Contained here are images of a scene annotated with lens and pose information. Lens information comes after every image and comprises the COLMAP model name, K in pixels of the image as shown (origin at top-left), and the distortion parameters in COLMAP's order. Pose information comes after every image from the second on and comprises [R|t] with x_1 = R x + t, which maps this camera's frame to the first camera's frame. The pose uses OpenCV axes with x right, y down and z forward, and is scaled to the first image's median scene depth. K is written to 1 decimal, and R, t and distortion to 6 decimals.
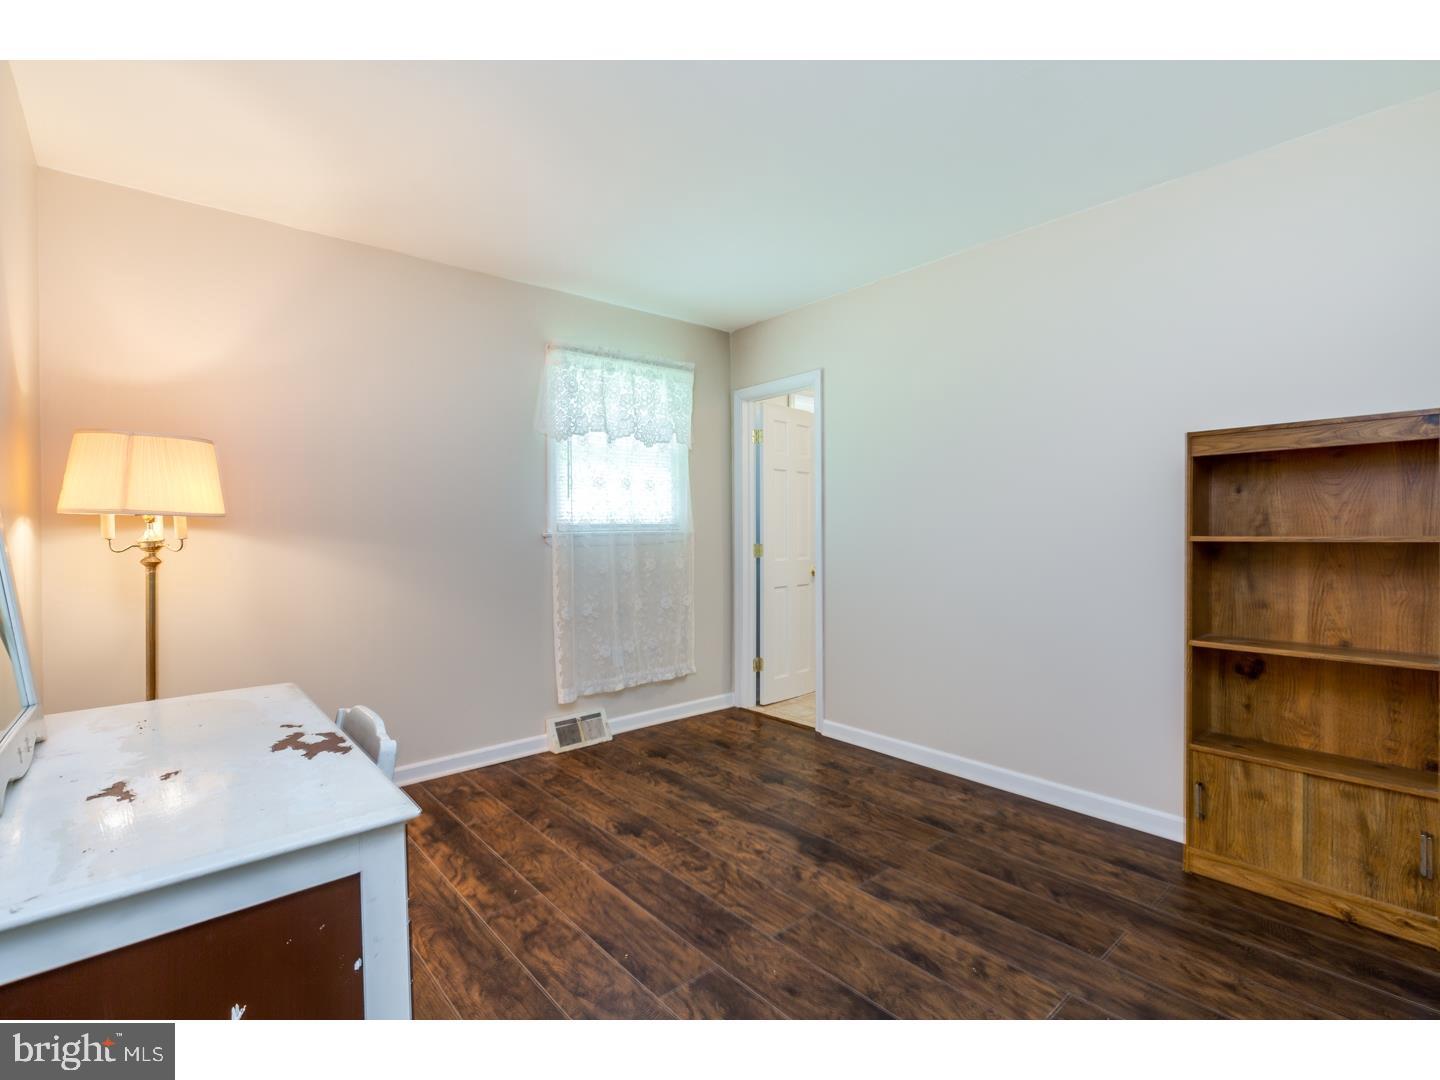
lens RADIAL K [[644.7, 0, 714.9], [0, 644.7, 538.5], [0, 0, 1]] dist [0.004584, -0.000976]
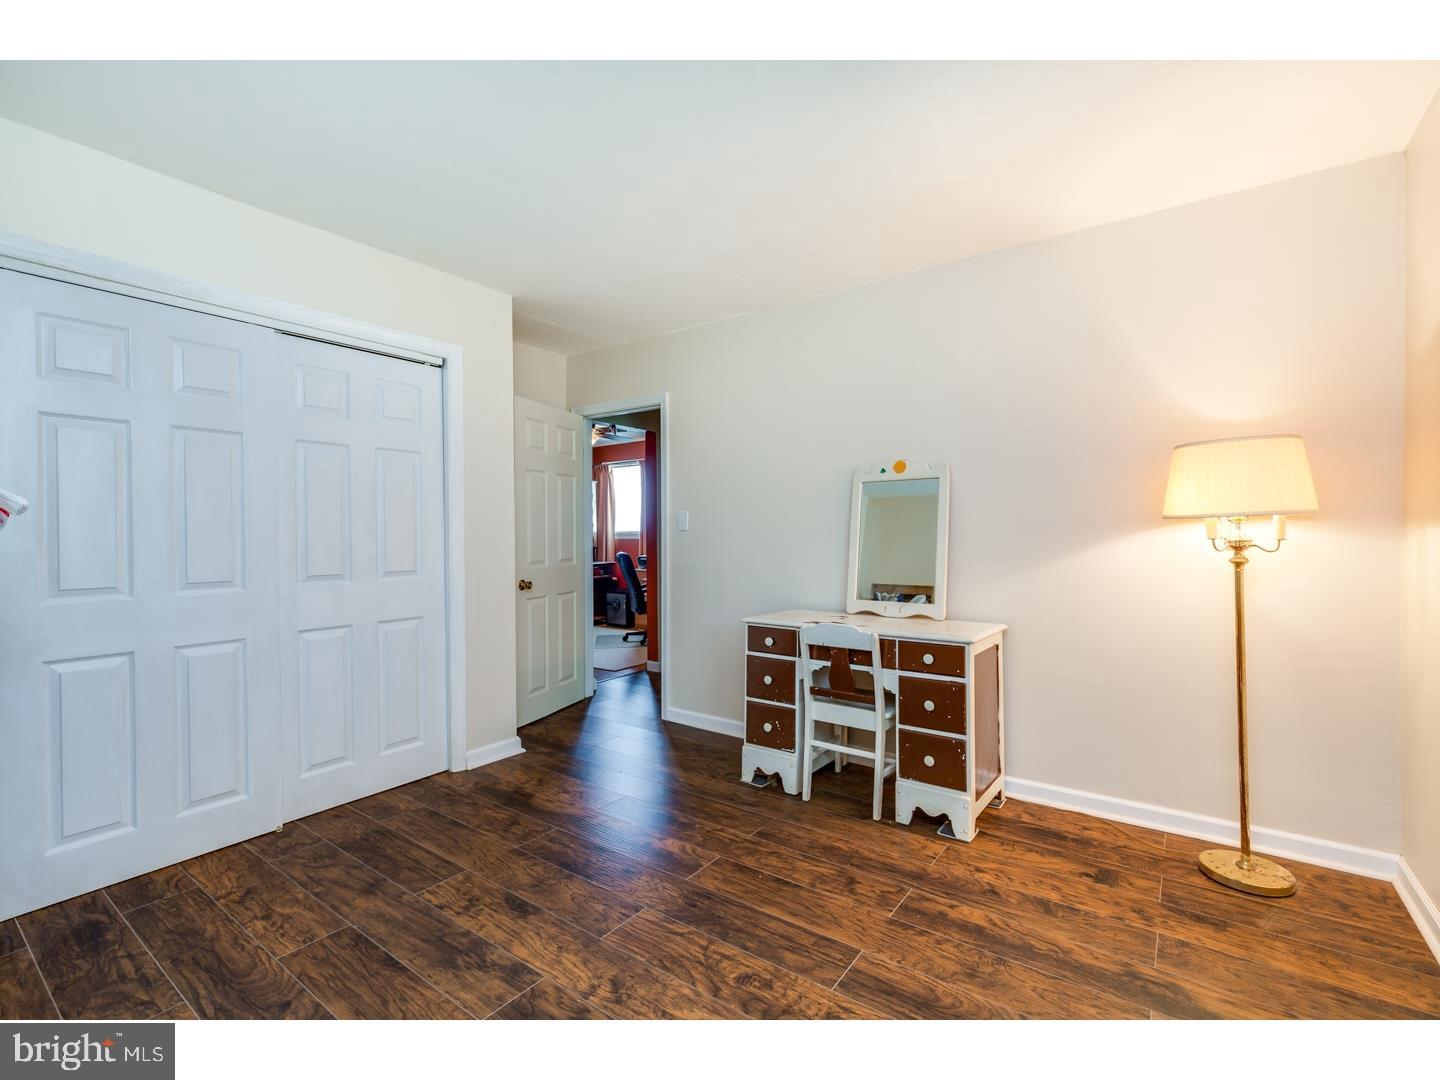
lens RADIAL K [[644.7, 0, 711.0], [0, 644.7, 538.5], [0, 0, 1]] dist [0.004584, -0.000976]
pose [[-0.974640, 0.012252, -0.223441, 0.198159], [0.009379, 0.999859, 0.013917, -0.022143], [0.223580, 0.011468, -0.974618, 1.911971]]
